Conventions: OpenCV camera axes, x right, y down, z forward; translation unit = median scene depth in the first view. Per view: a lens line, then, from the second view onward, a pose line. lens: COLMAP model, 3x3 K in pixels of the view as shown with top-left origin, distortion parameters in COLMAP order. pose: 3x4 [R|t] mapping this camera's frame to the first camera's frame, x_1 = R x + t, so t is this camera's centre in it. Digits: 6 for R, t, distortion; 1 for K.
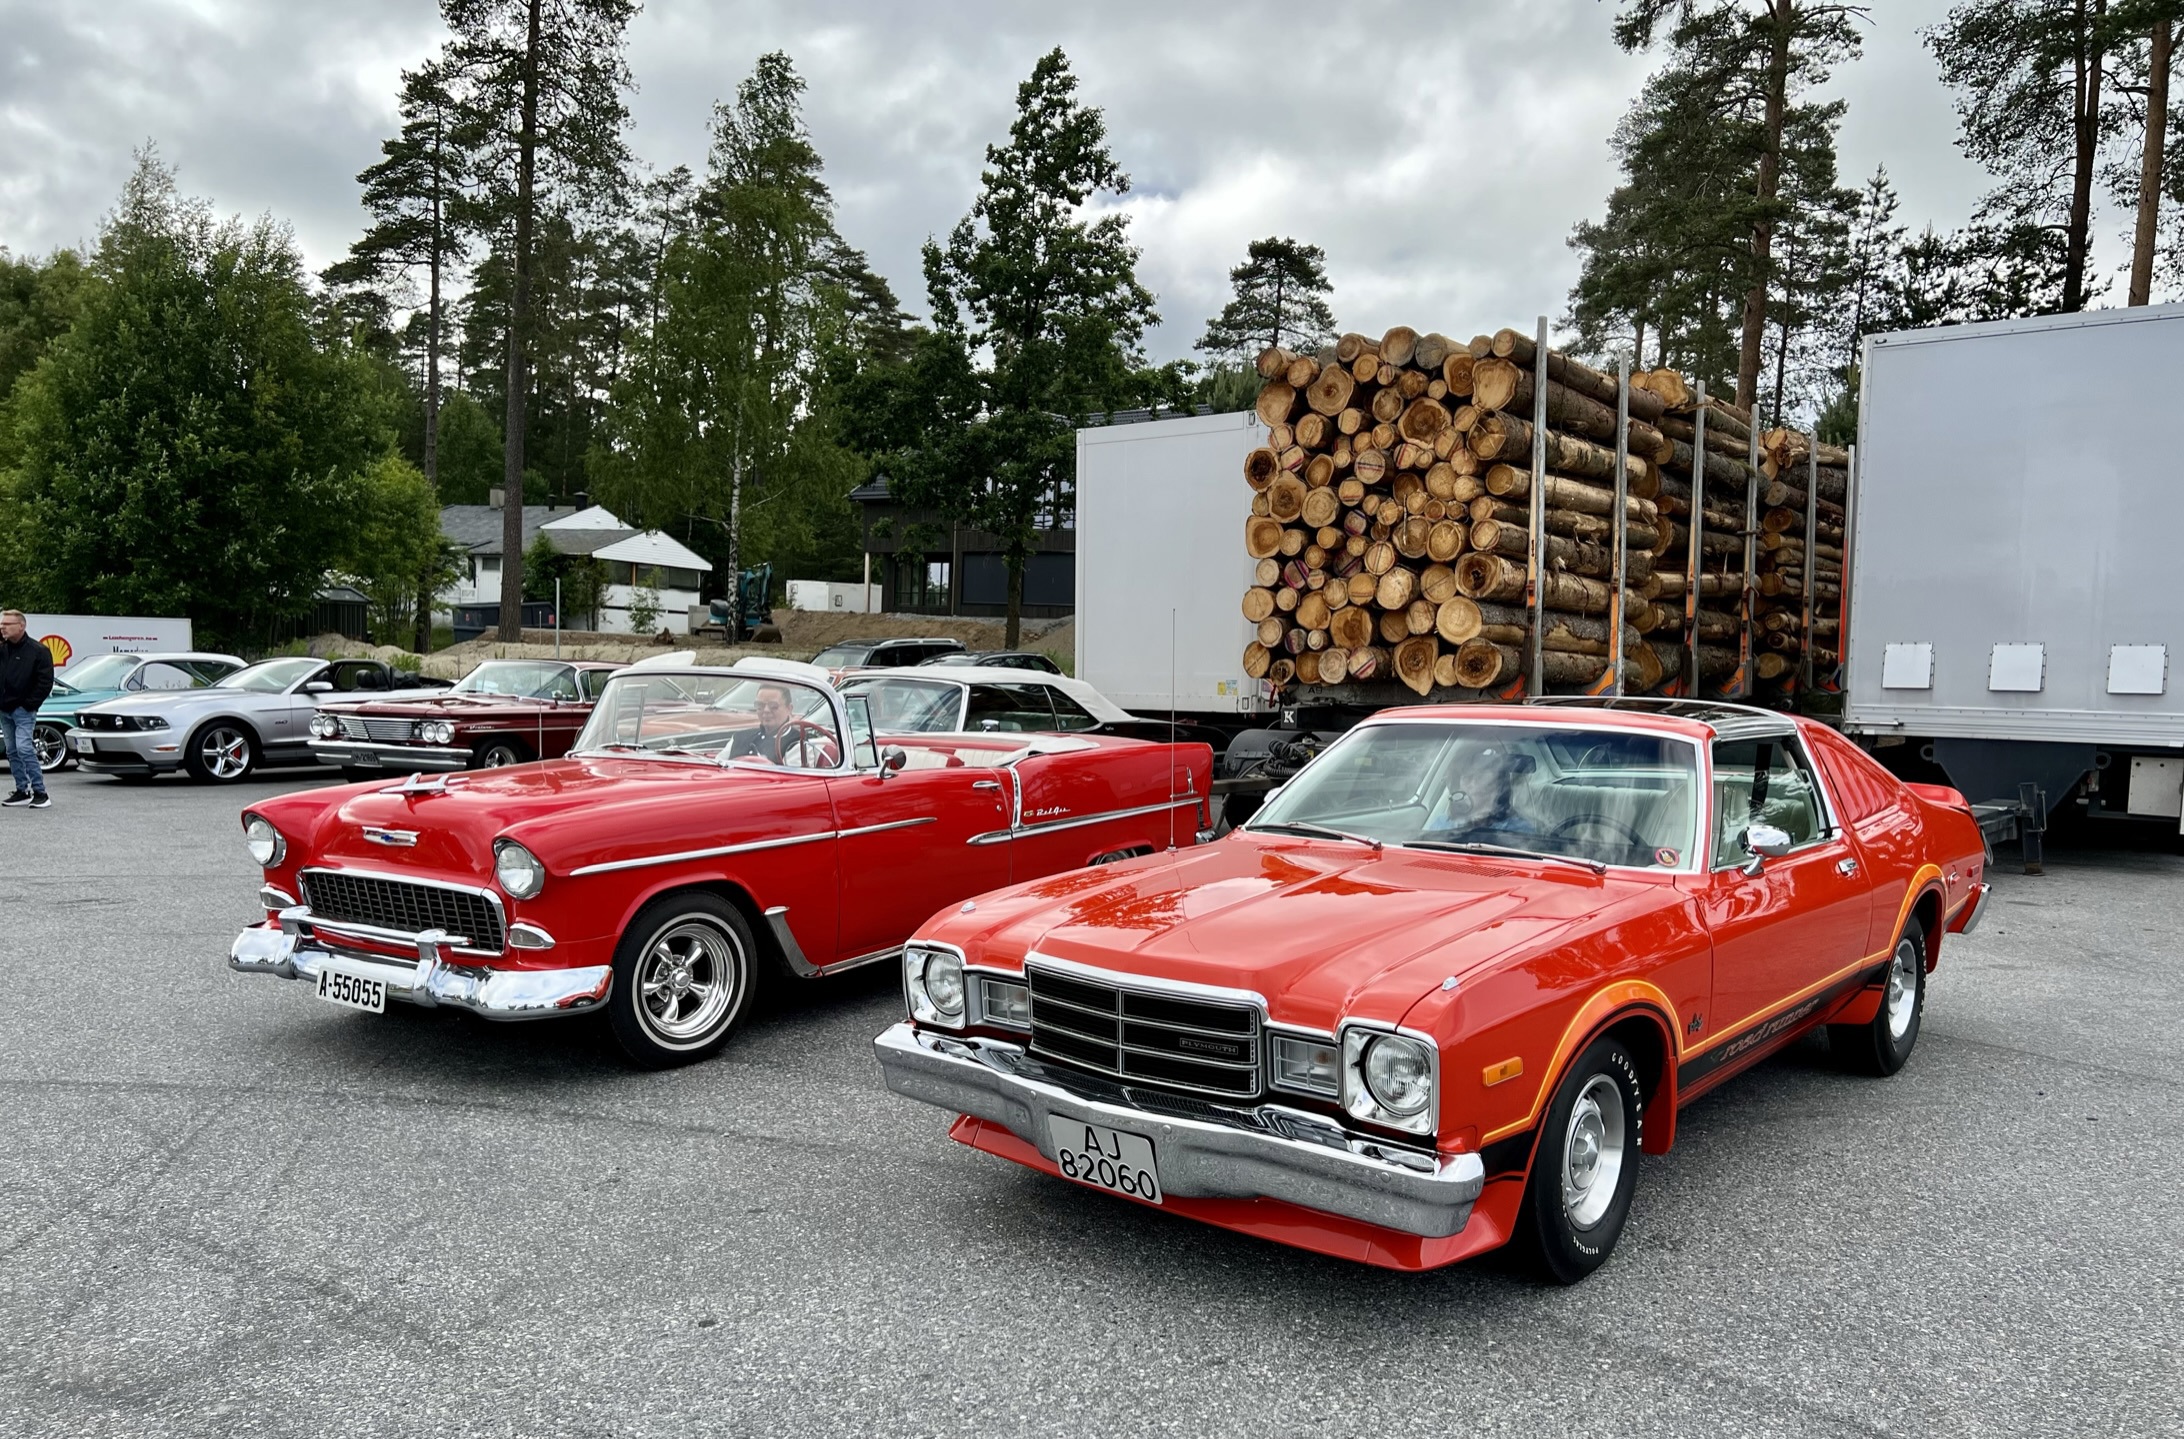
lens RADIAL K [[1629.2, 0, 1087.4], [0, 1629.2, 718.0], [0, 0, 1]] dist [0.000814, 0.011228]
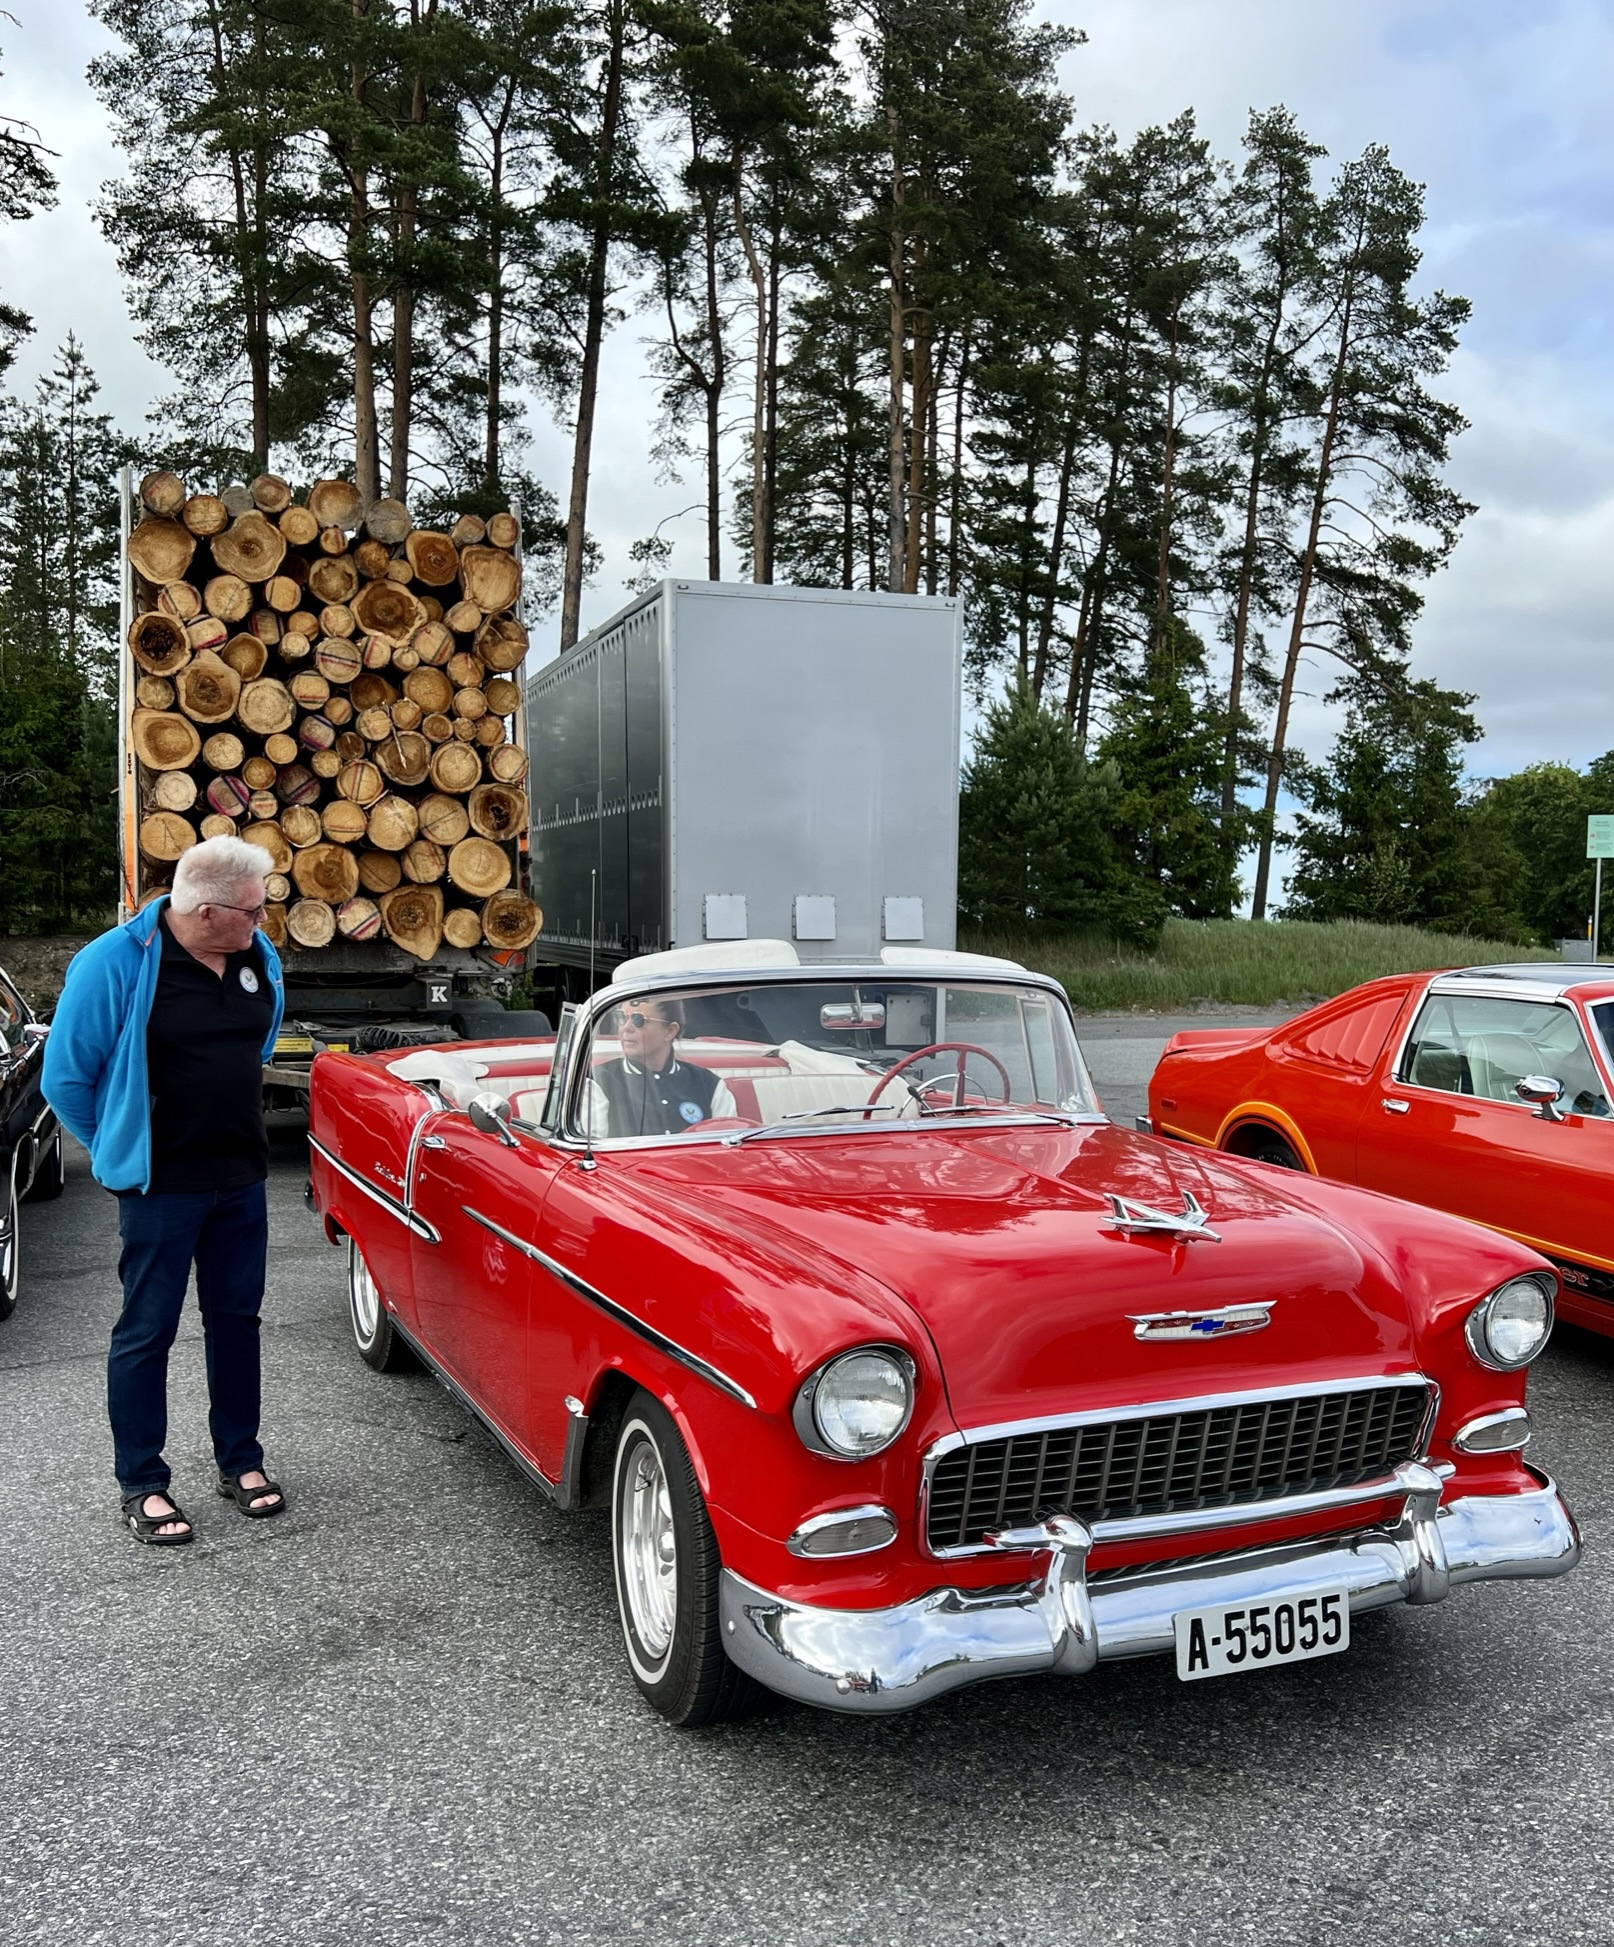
lens RADIAL K [[1836.8, 0, 813.2], [0, 1836.8, 989.2], [0, 0, 1]] dist [0.010547, 0.000000]
pose [[0.531491, -0.040717, 0.846085, -0.250156], [0.023542, 0.999168, 0.033295, -0.013870], [-0.846737, 0.002223, 0.532008, 0.203094]]
